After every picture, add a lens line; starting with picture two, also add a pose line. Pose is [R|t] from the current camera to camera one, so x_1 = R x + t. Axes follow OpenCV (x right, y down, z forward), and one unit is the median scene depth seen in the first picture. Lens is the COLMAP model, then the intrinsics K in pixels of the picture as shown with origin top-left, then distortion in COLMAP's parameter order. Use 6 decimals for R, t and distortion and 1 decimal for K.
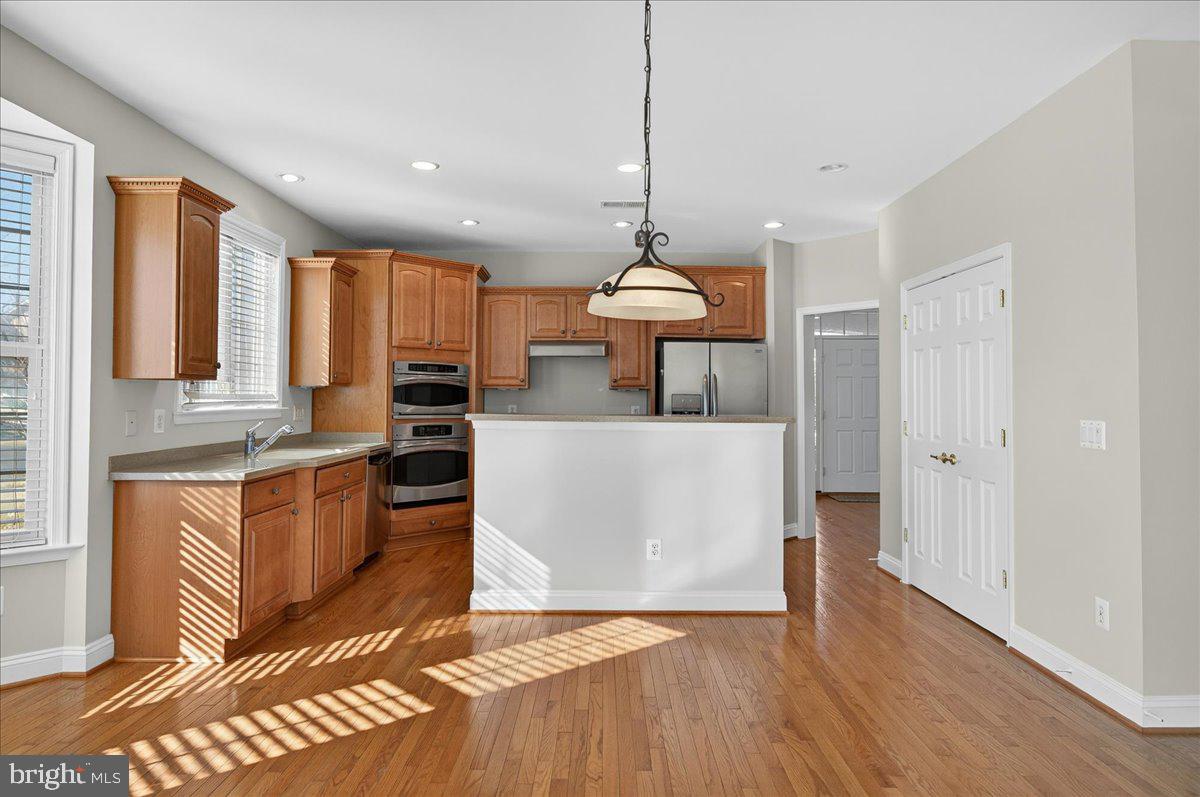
lens RADIAL K [[698.3, 0, 600.8], [0, 698.3, 393.5], [0, 0, 1]] dist [0.005555, 0.006112]
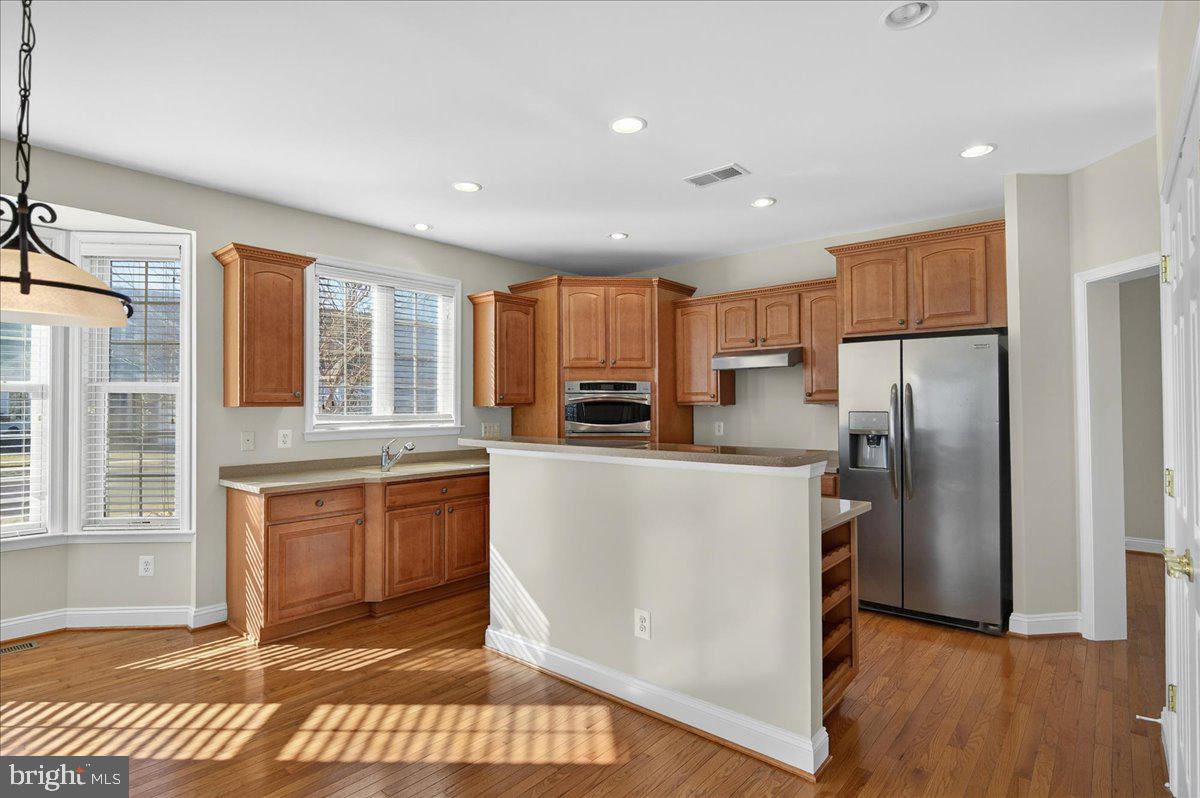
lens RADIAL K [[605.1, 0, 602.1], [0, 605.1, 399.0], [0, 0, 1]] dist [0.013398, -0.004265]
pose [[0.766415, -0.015097, -0.642168, 0.461480], [0.010825, 0.999885, -0.010587, -0.013028], [0.642254, 0.001162, 0.766491, 0.469837]]
